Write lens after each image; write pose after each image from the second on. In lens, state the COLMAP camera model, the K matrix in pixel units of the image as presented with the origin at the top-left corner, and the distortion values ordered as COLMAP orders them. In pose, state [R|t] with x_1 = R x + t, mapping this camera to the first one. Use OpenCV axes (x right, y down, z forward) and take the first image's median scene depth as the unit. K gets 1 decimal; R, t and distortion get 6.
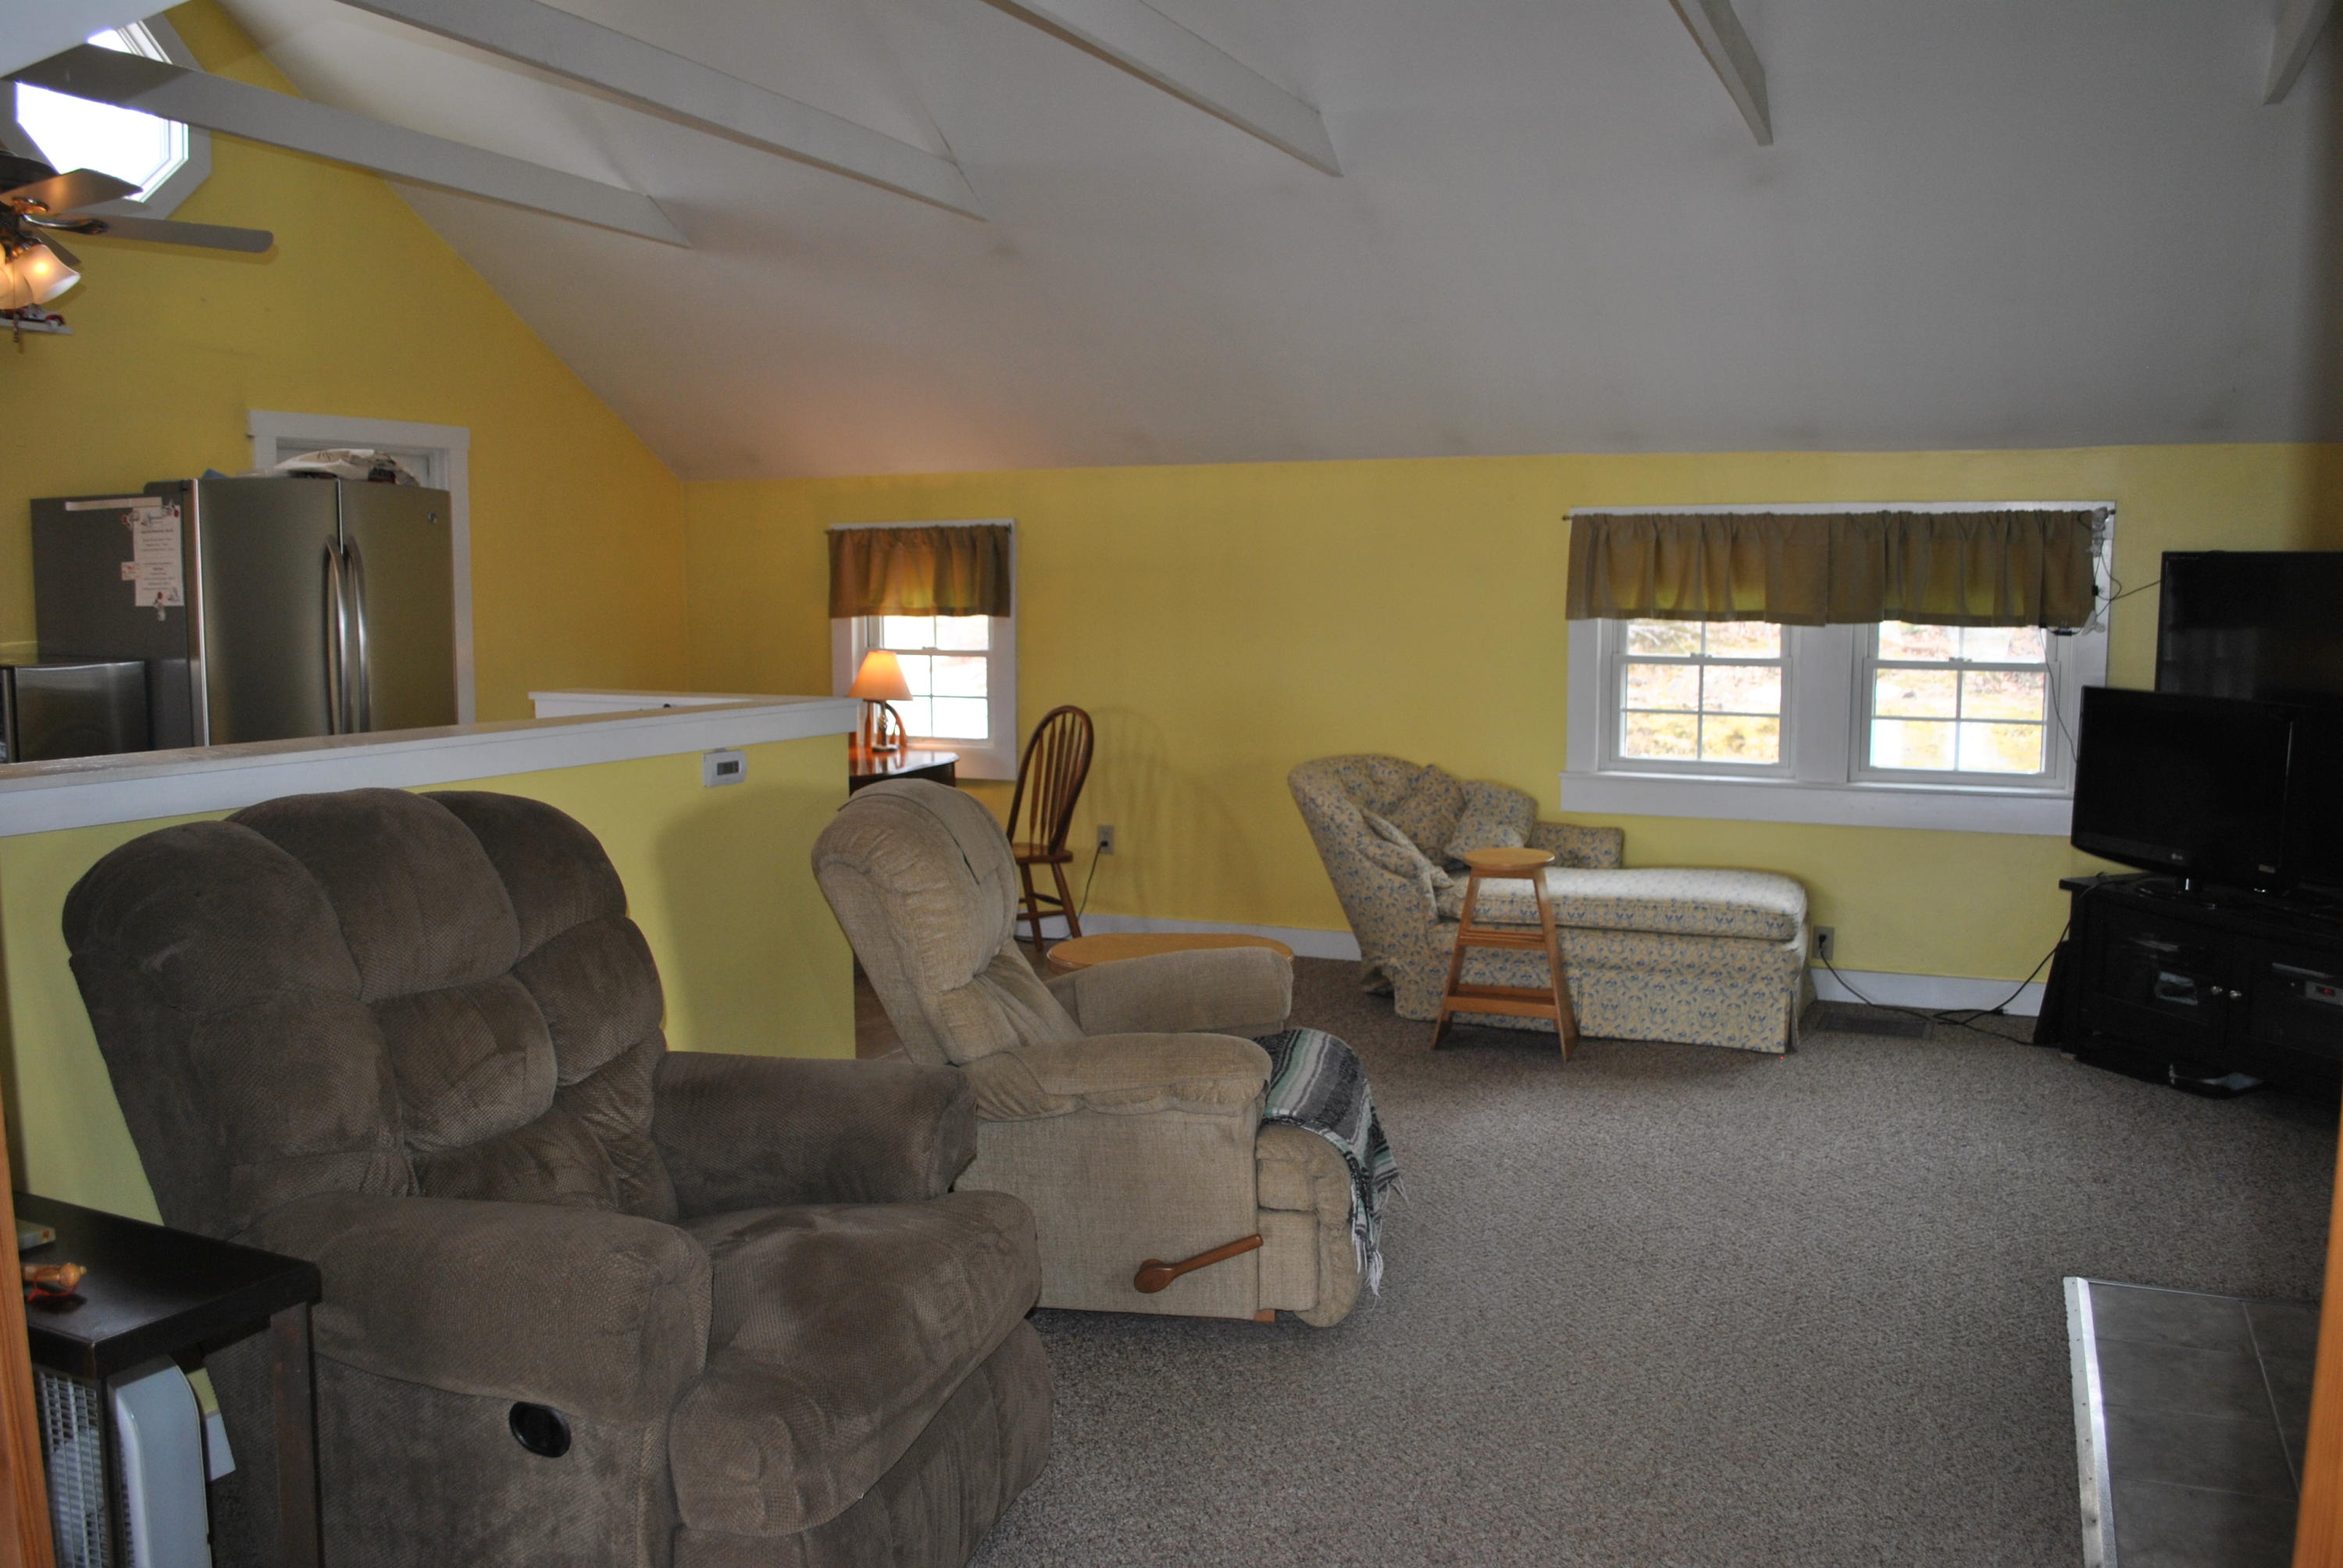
lens RADIAL K [[1864.4, 0, 1181.4], [0, 1864.4, 788.7], [0, 0, 1]] dist [-0.071334, -0.008632]
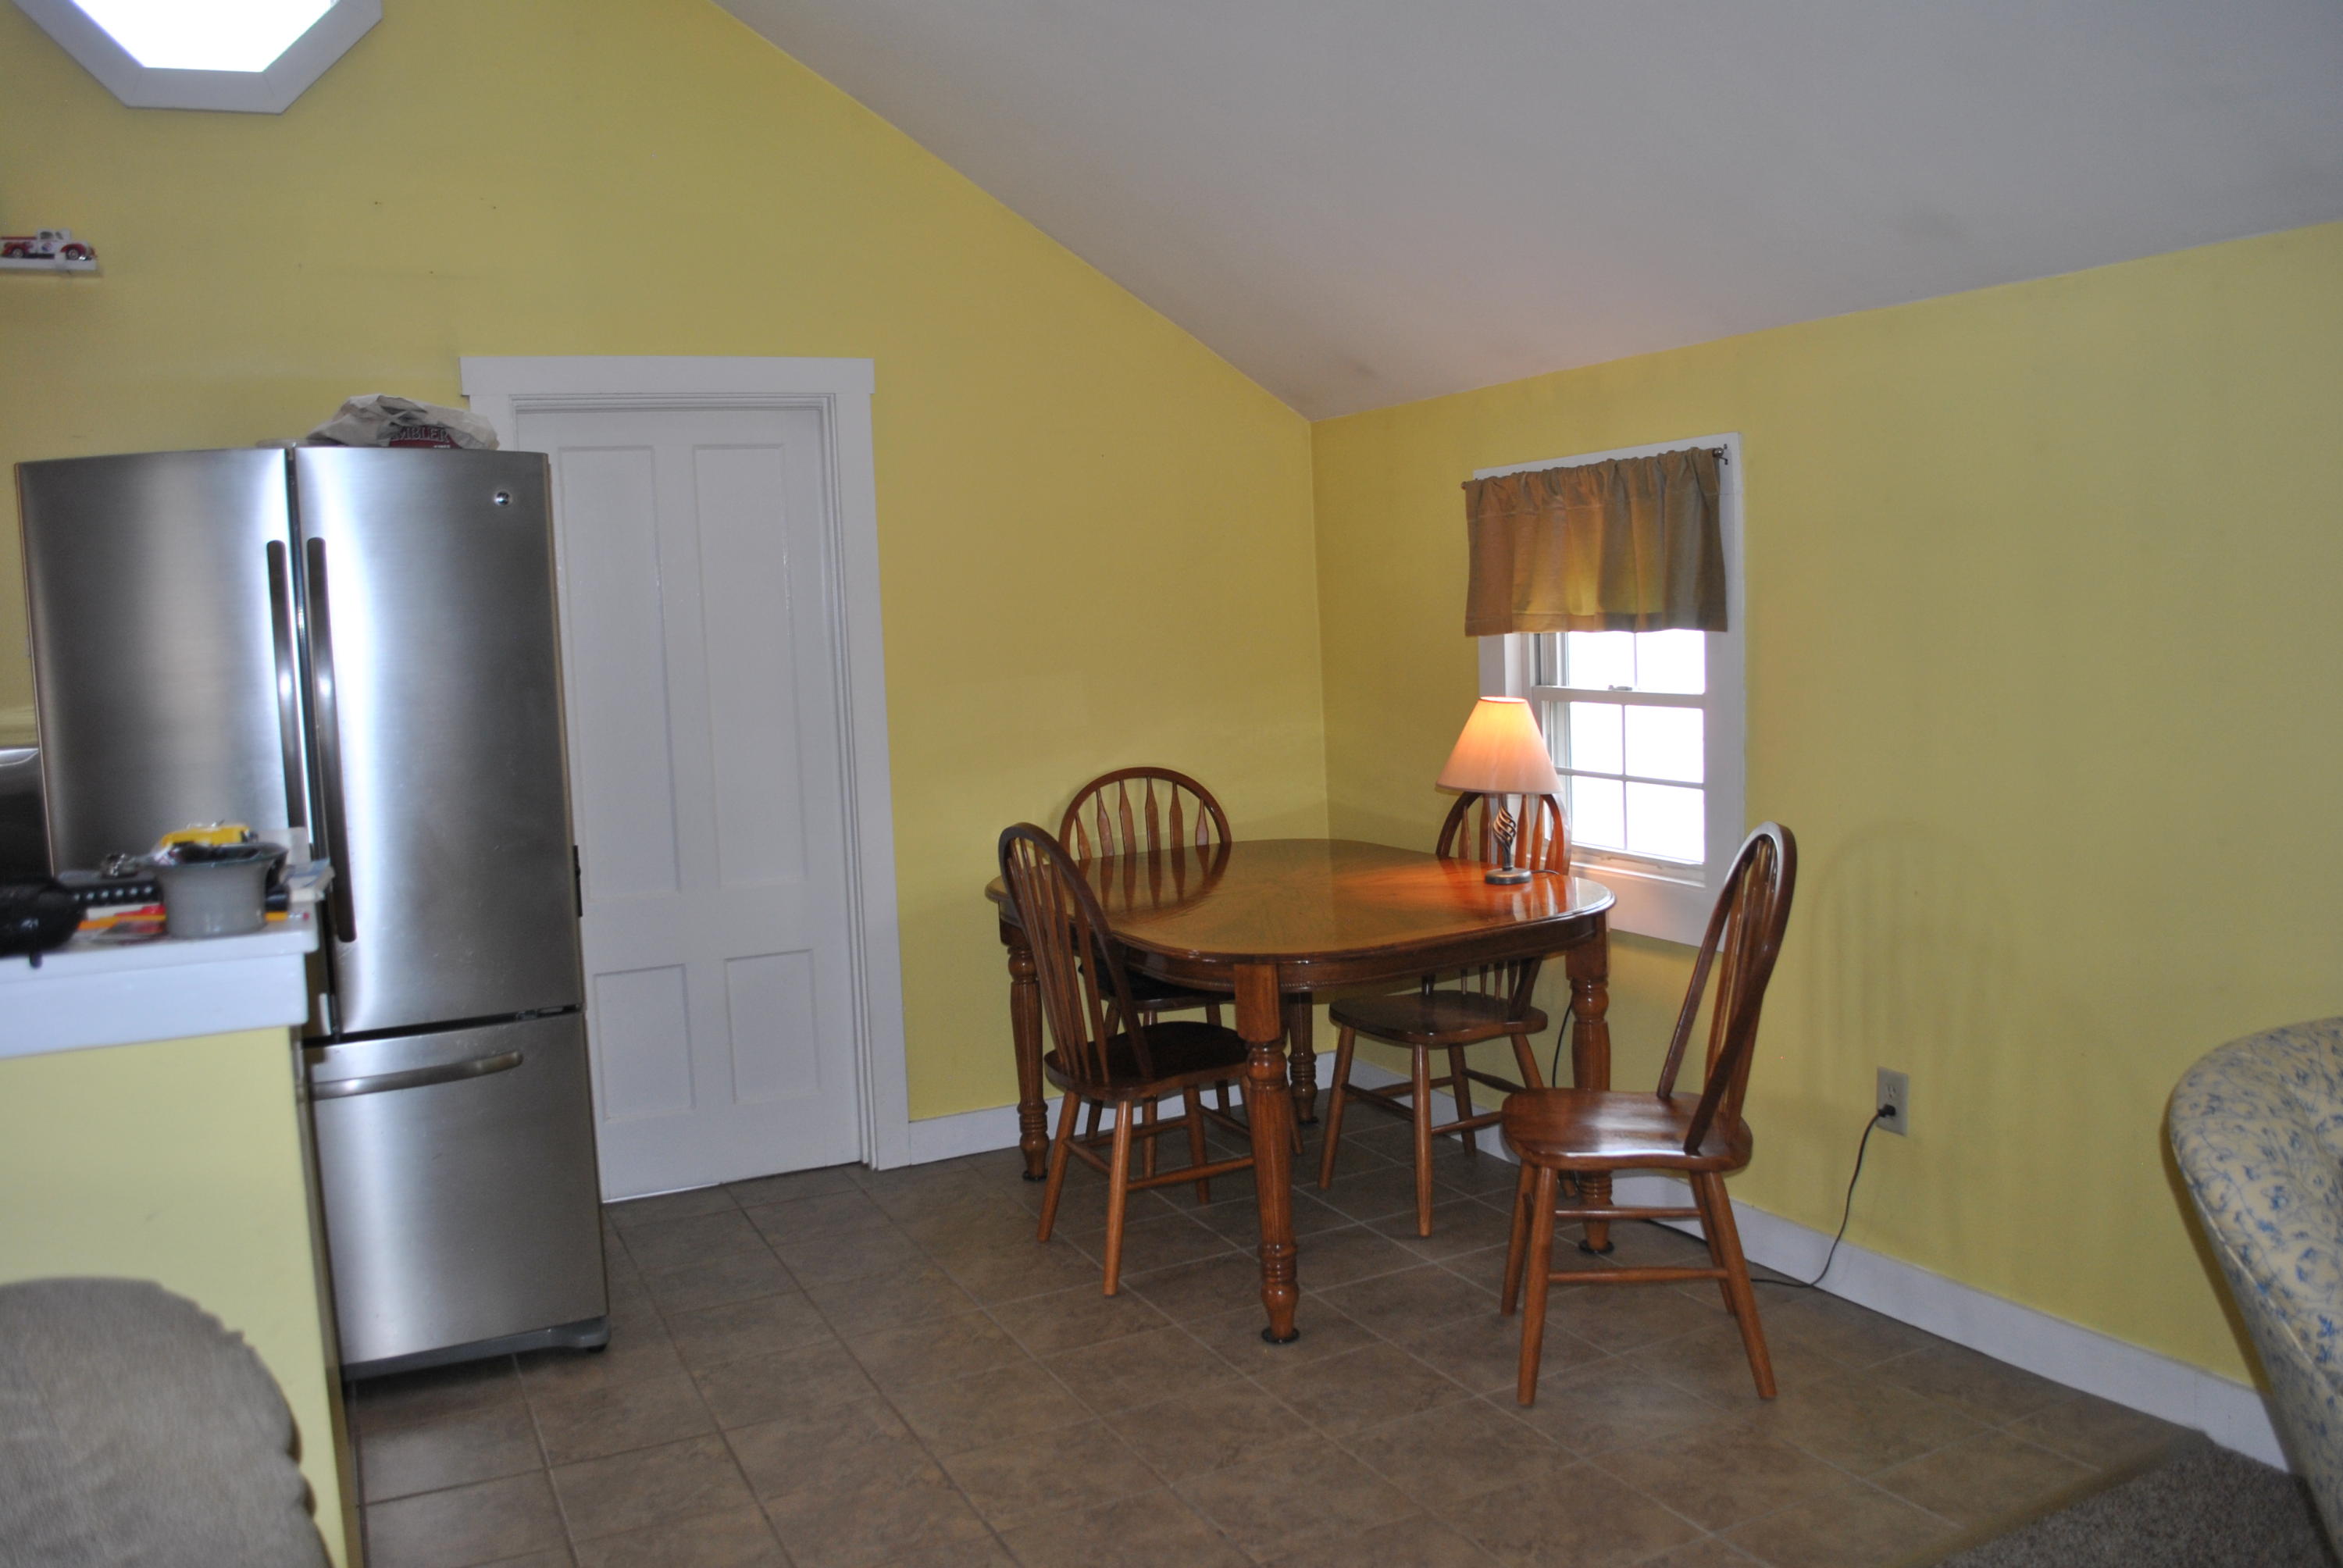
lens RADIAL K [[1864.4, 0, 1177.4], [0, 1864.4, 788.3], [0, 0, 1]] dist [-0.071334, -0.008632]
pose [[0.775754, 0.031539, -0.630247, 0.106501], [-0.025821, 0.999500, 0.018235, -0.054052], [0.630507, 0.002128, 0.776181, 0.510404]]
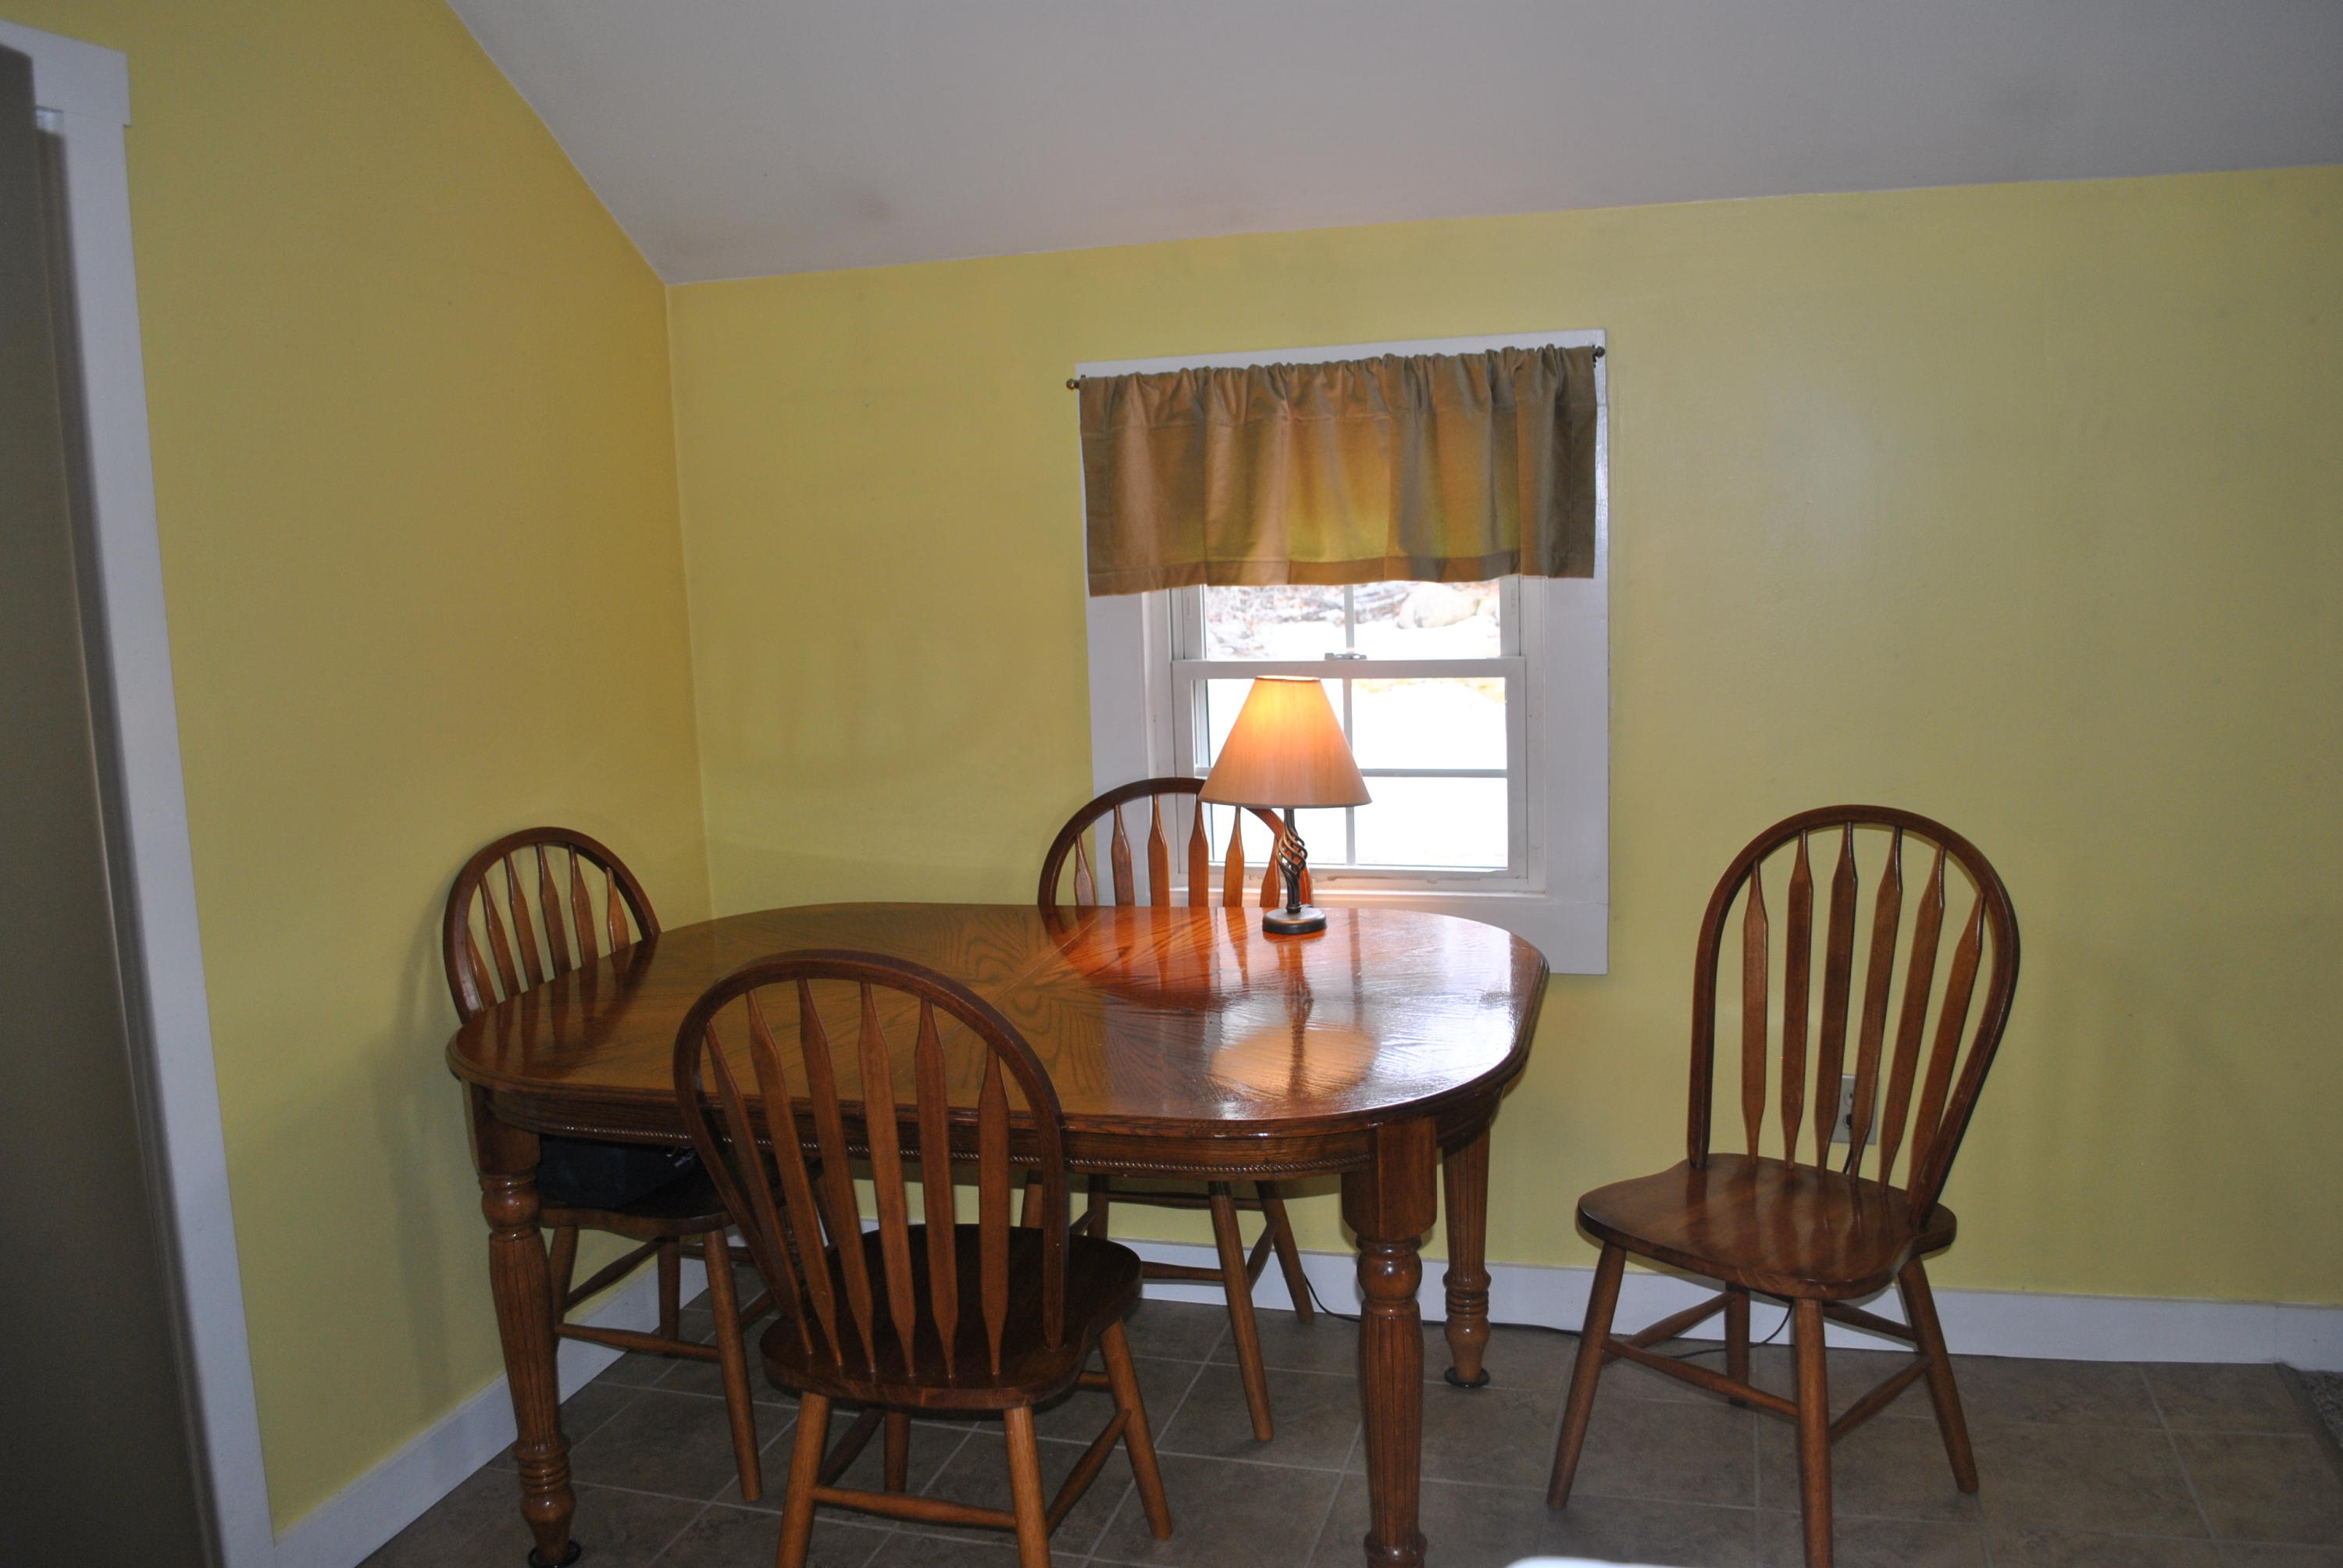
lens RADIAL K [[1852.1, 0, 1170.3], [0, 1852.1, 778.8], [0, 0, 1]] dist [-0.032948, 0.000605]
pose [[0.984487, -0.058916, 0.165269, -0.247053], [0.054000, 0.997959, 0.034084, -0.065834], [-0.166939, -0.024630, 0.985659, 0.607539]]
